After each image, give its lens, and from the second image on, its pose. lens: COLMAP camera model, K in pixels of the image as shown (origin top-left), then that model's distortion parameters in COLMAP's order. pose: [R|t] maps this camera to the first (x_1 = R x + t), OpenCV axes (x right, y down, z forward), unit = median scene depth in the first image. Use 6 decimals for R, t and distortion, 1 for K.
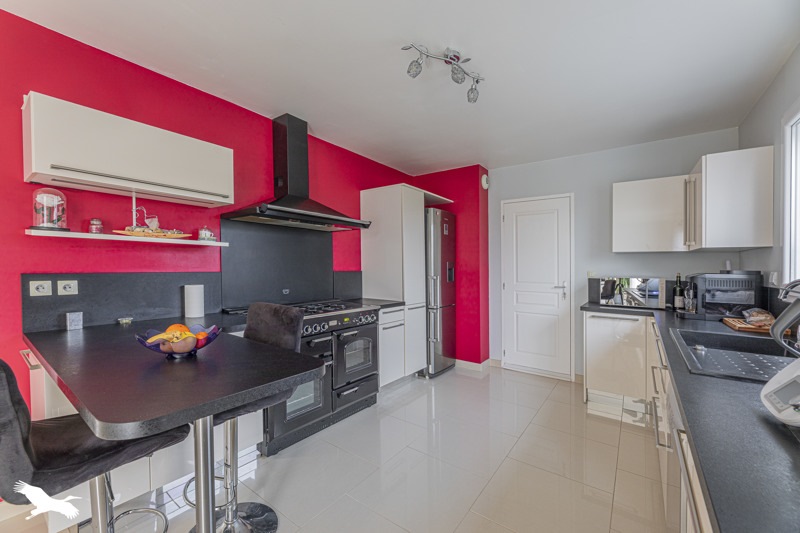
lens RADIAL K [[319.8, 0, 416.4], [0, 319.8, 282.1], [0, 0, 1]] dist [-0.000278, 0.000077]
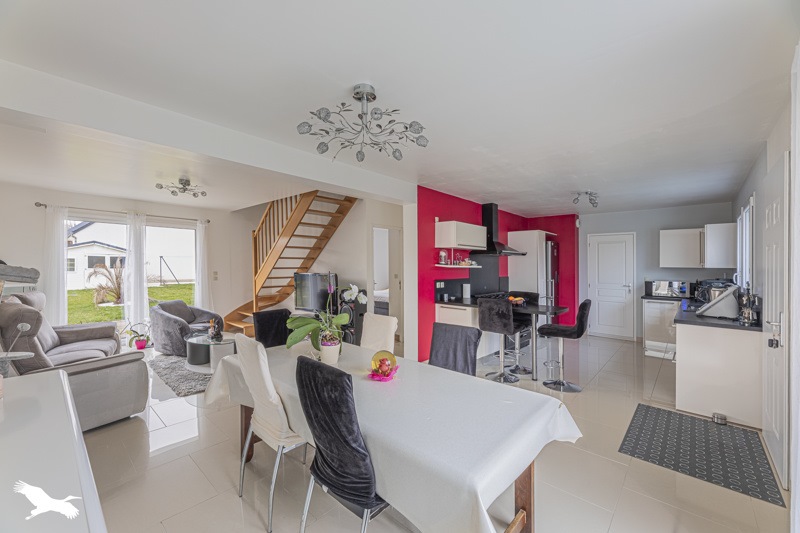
lens RADIAL K [[329.0, 0, 405.6], [0, 329.0, 277.5], [0, 0, 1]] dist [-0.010593, -0.000053]
pose [[0.993375, 0.002437, -0.114888, -0.641510], [-0.003890, 0.999915, -0.012426, -0.006167], [0.114848, 0.012790, 0.993301, -1.068894]]
